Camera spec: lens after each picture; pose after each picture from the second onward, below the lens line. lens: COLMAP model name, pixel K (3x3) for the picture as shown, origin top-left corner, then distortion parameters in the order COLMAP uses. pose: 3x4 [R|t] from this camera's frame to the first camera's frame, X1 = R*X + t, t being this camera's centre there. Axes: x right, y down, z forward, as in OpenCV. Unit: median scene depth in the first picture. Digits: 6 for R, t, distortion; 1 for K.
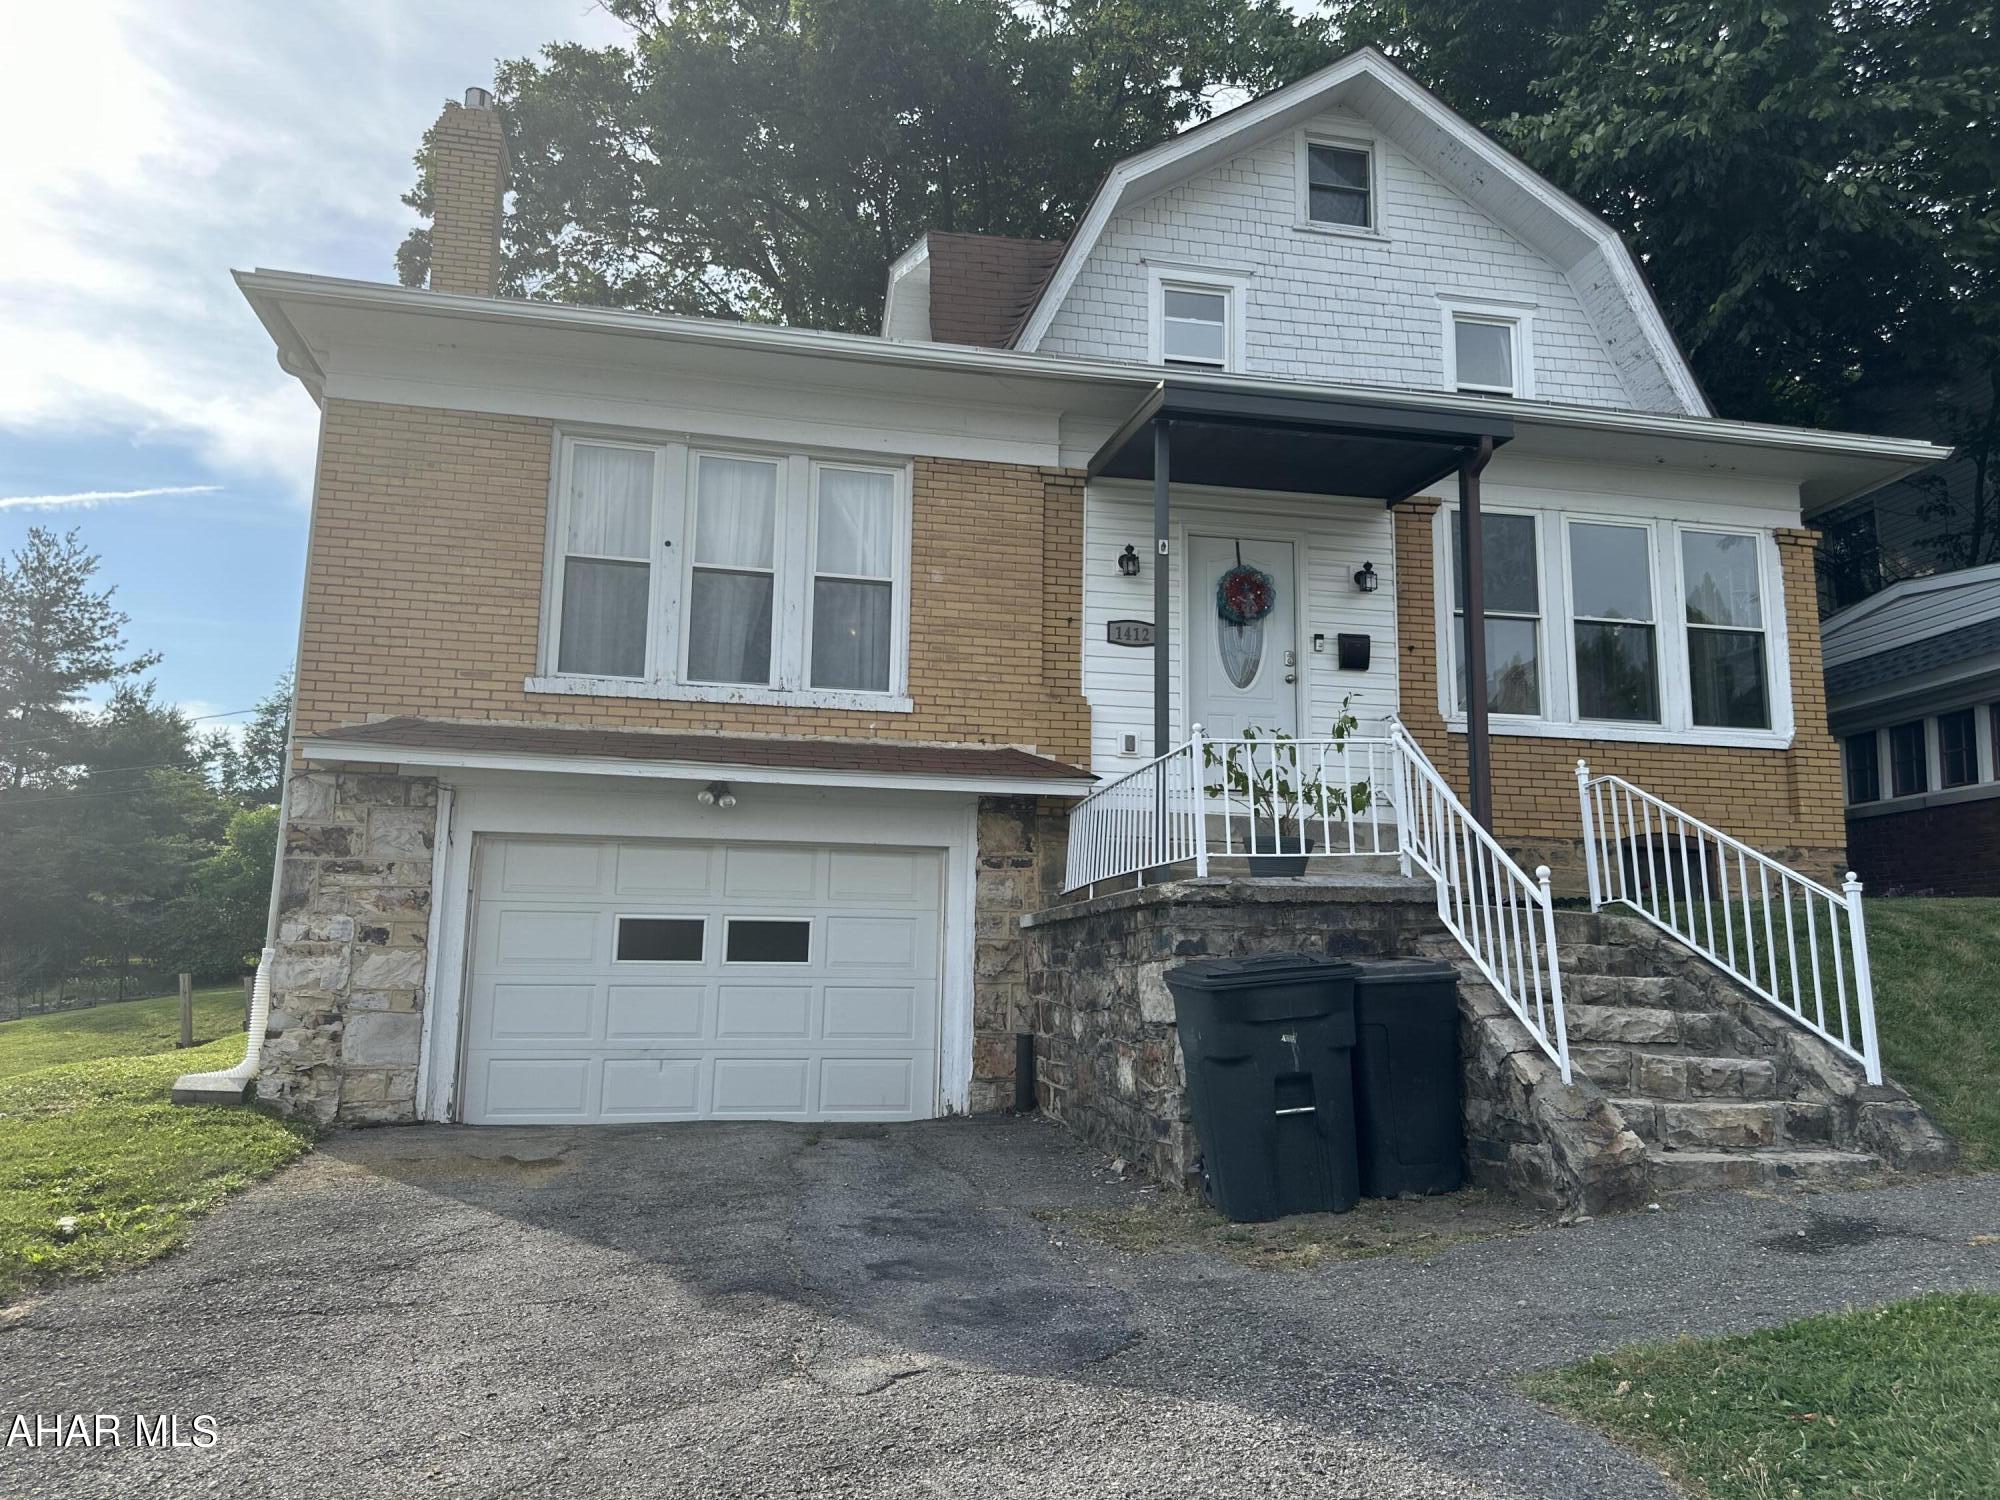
lens RADIAL K [[1431.3, 0, 1000.1], [0, 1431.3, 750.5], [0, 0, 1]] dist [0.049055, -0.074749]
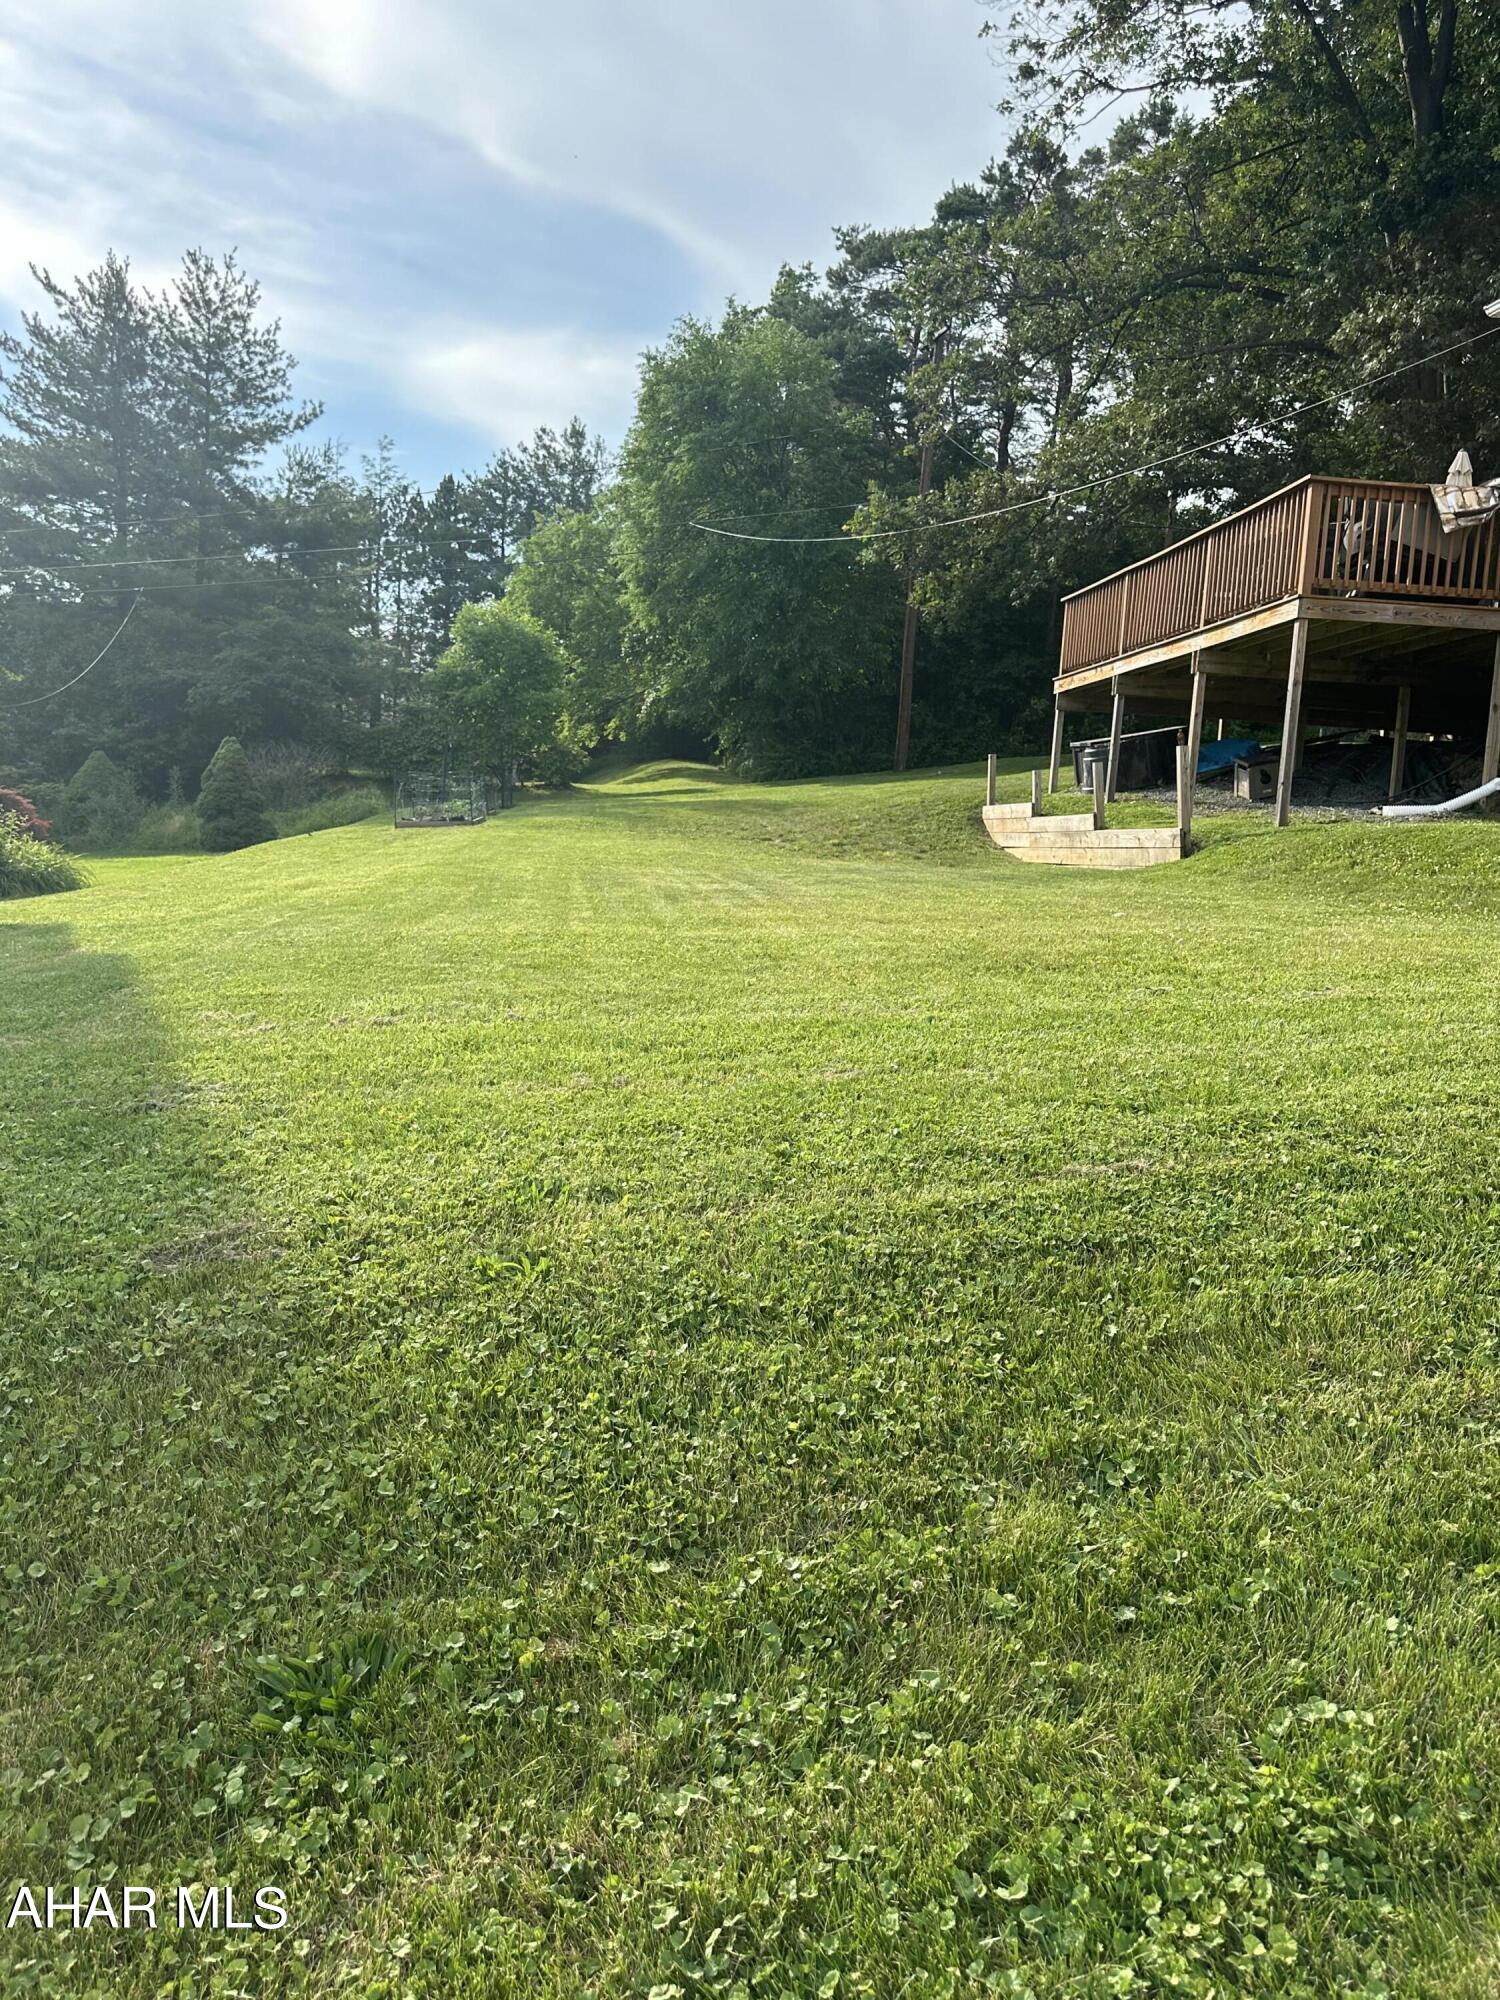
lens RADIAL K [[1626.2, 0, 744.7], [0, 1626.2, 1013.8], [0, 0, 1]] dist [0.007172, -0.006759]
pose [[0.994347, 0.053071, -0.091961, -1.054559], [-0.027776, 0.965977, 0.257134, 0.103660], [0.102479, -0.253126, 0.961990, 0.042791]]
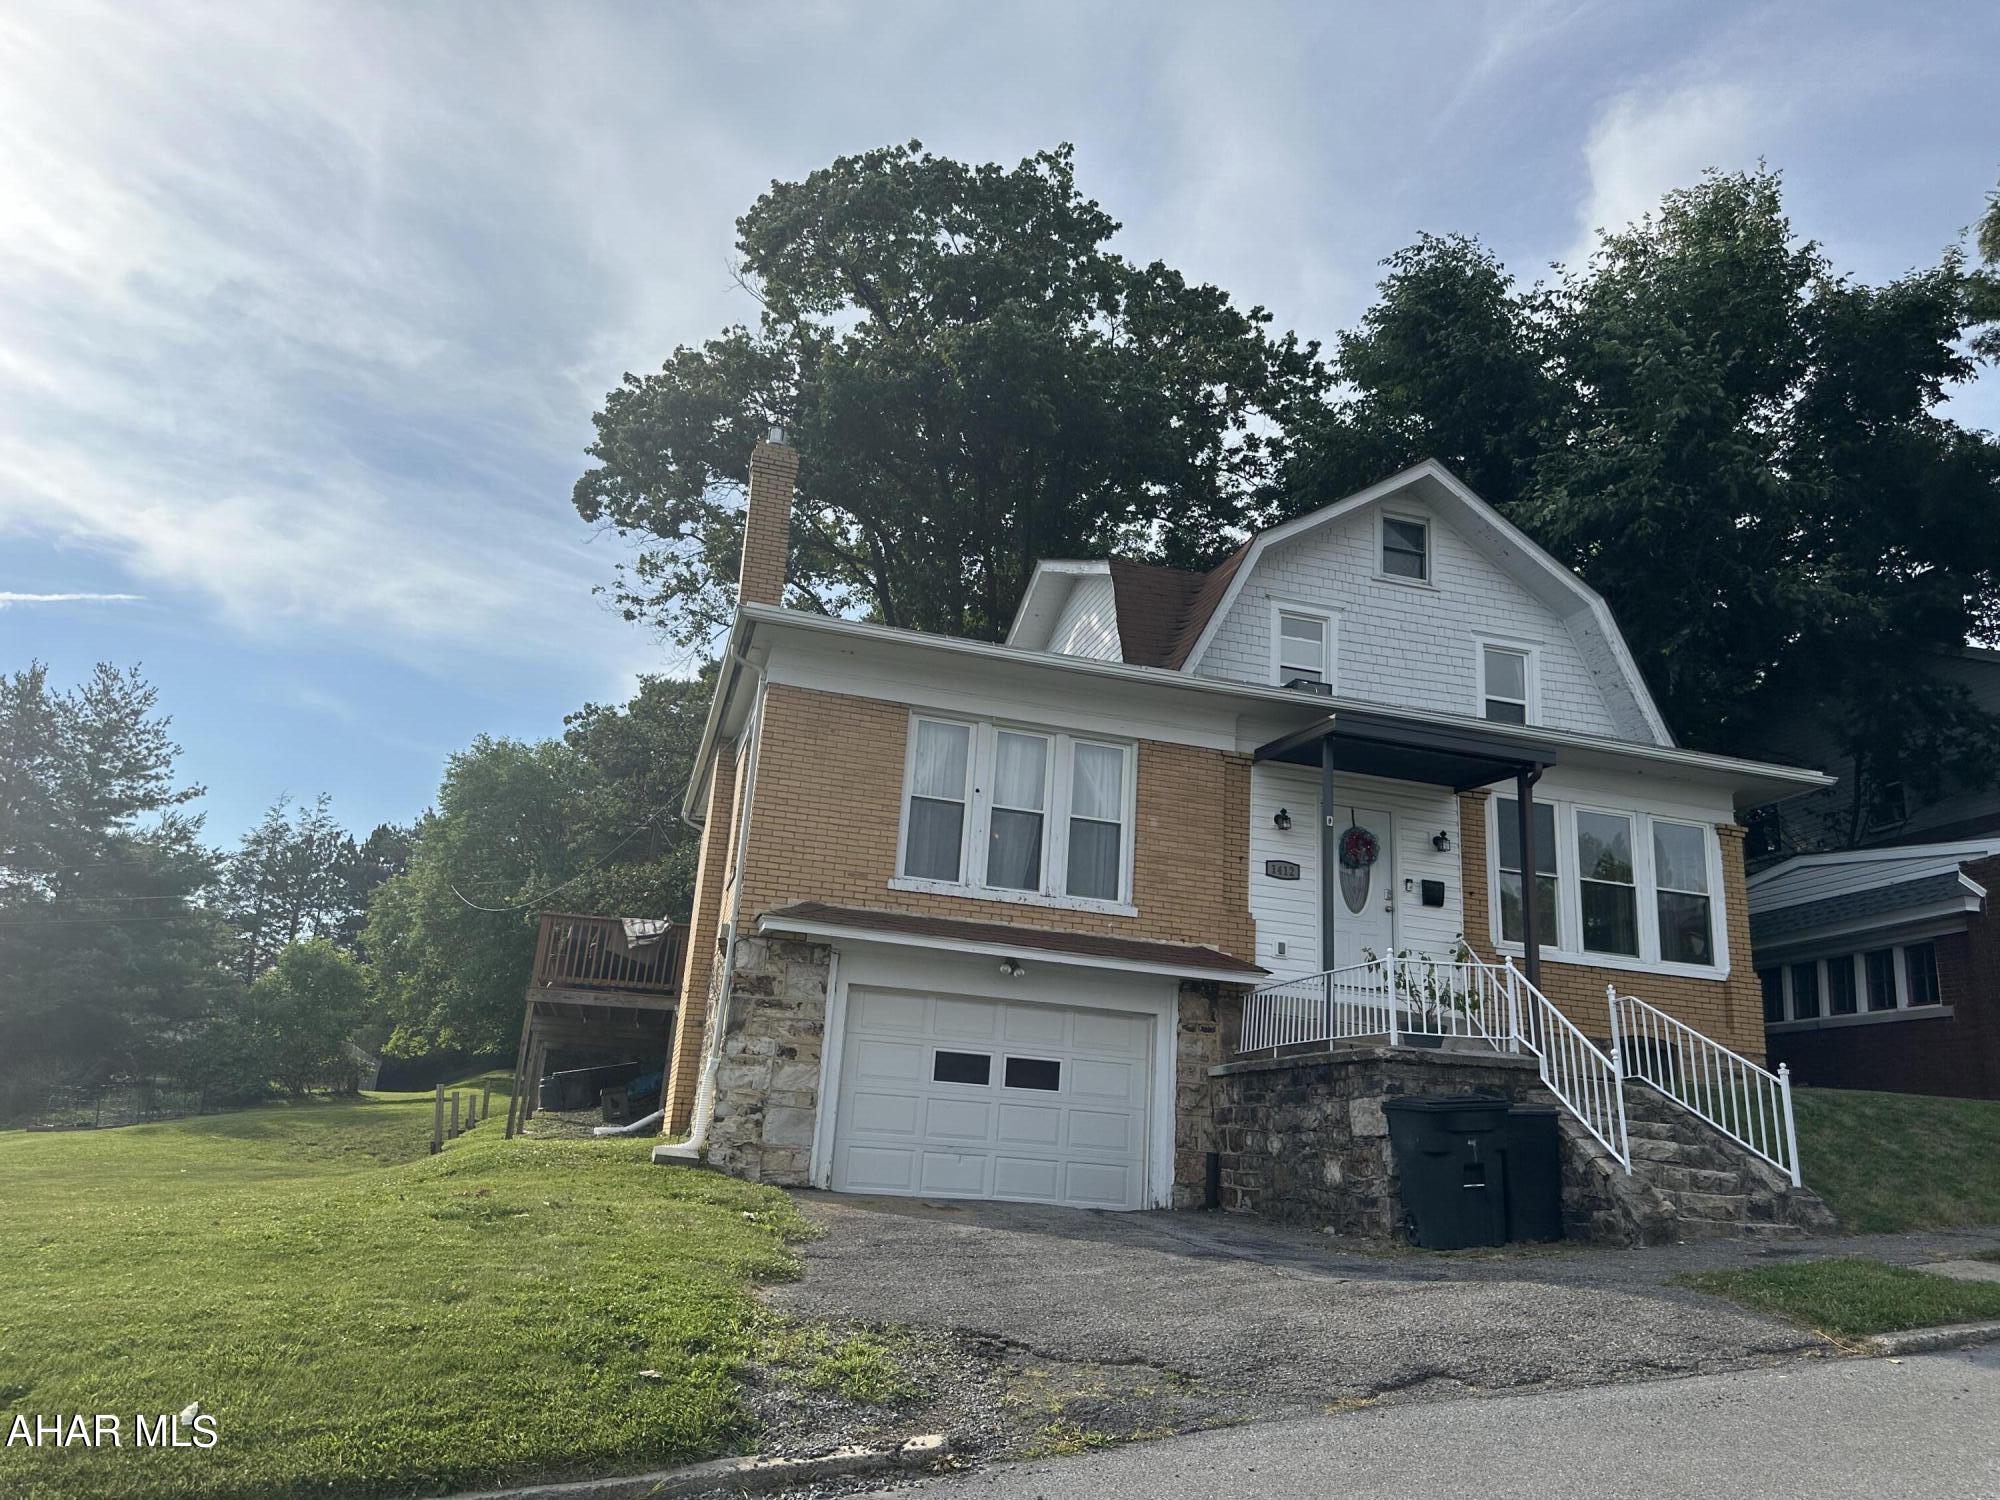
lens RADIAL K [[1431.3, 0, 999.1], [0, 1431.3, 738.9], [0, 0, 1]] dist [0.049055, -0.074749]
pose [[0.996202, 0.069684, 0.052213, -0.268052], [-0.062671, 0.990093, -0.125653, -0.014147], [-0.060452, 0.121904, 0.990699, -0.408145]]
